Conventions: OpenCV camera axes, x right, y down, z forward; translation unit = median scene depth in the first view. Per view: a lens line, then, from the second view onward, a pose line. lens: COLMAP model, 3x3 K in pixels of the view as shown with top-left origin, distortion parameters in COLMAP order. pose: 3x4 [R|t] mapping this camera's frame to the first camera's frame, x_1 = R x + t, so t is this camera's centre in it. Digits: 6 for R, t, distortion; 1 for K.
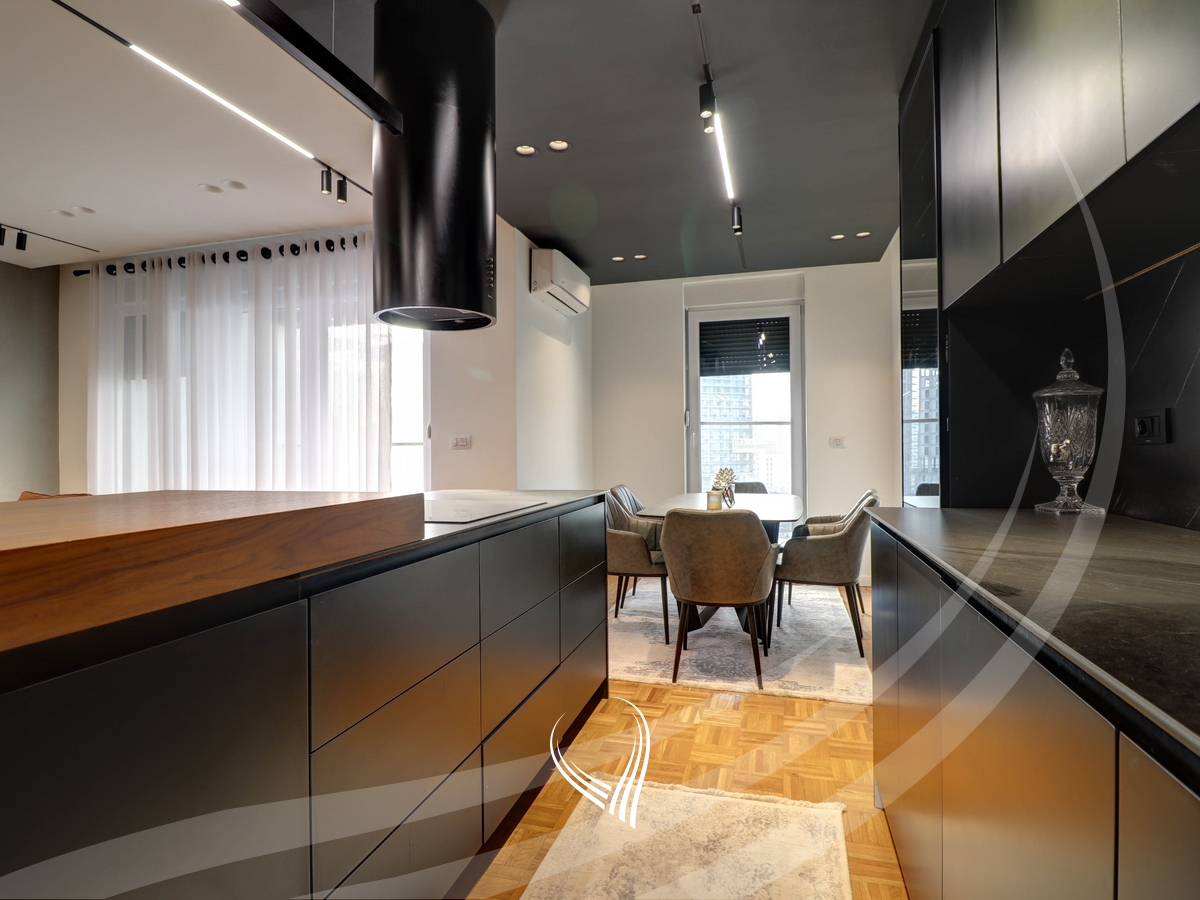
lens RADIAL K [[628.4, 0, 600.5], [0, 628.4, 444.9], [0, 0, 1]] dist [-0.005813, -0.007184]
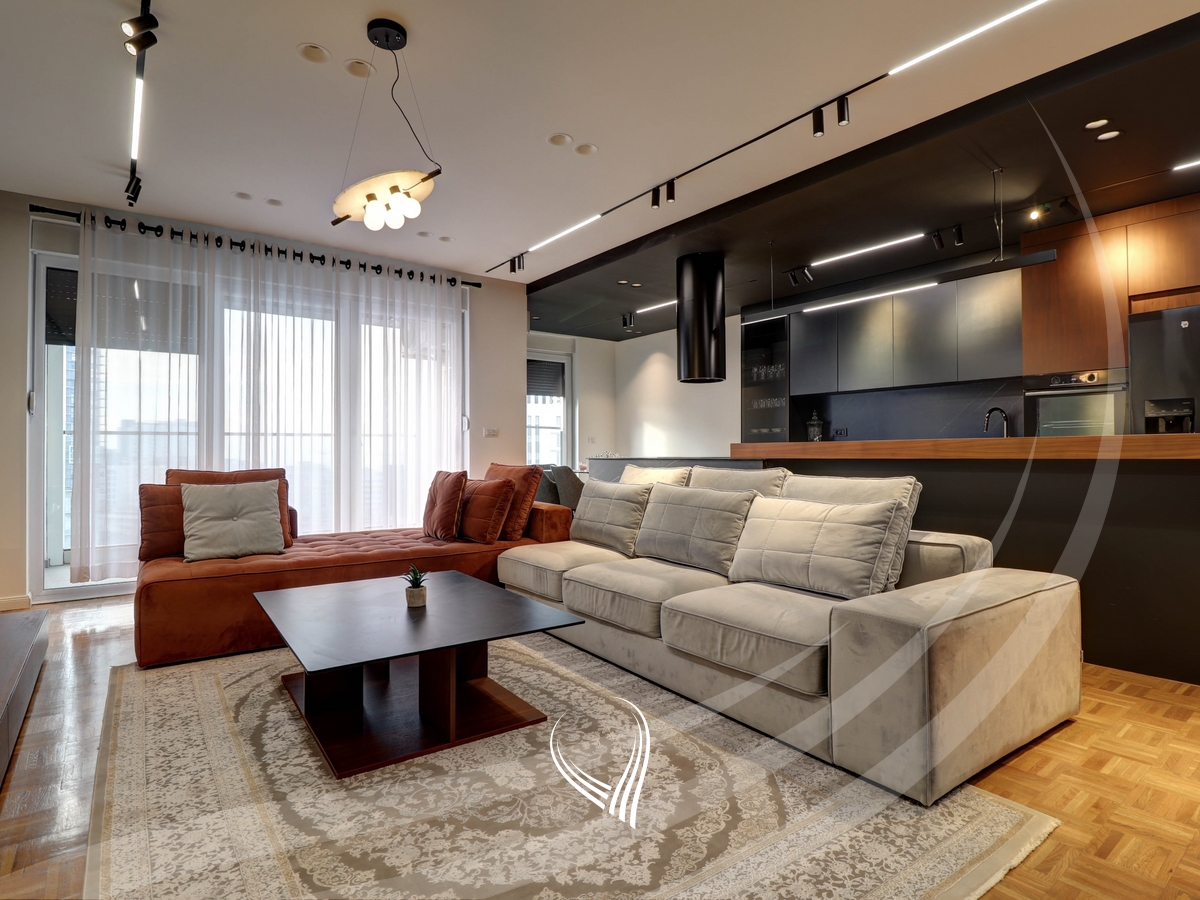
lens RADIAL K [[628.4, 0, 603.3], [0, 628.4, 451.4], [0, 0, 1]] dist [-0.005813, -0.007184]
pose [[0.598061, 0.007157, 0.801418, -1.119593], [-0.004518, 0.999974, -0.005559, 0.042025], [-0.801438, -0.000297, 0.598078, -0.076585]]
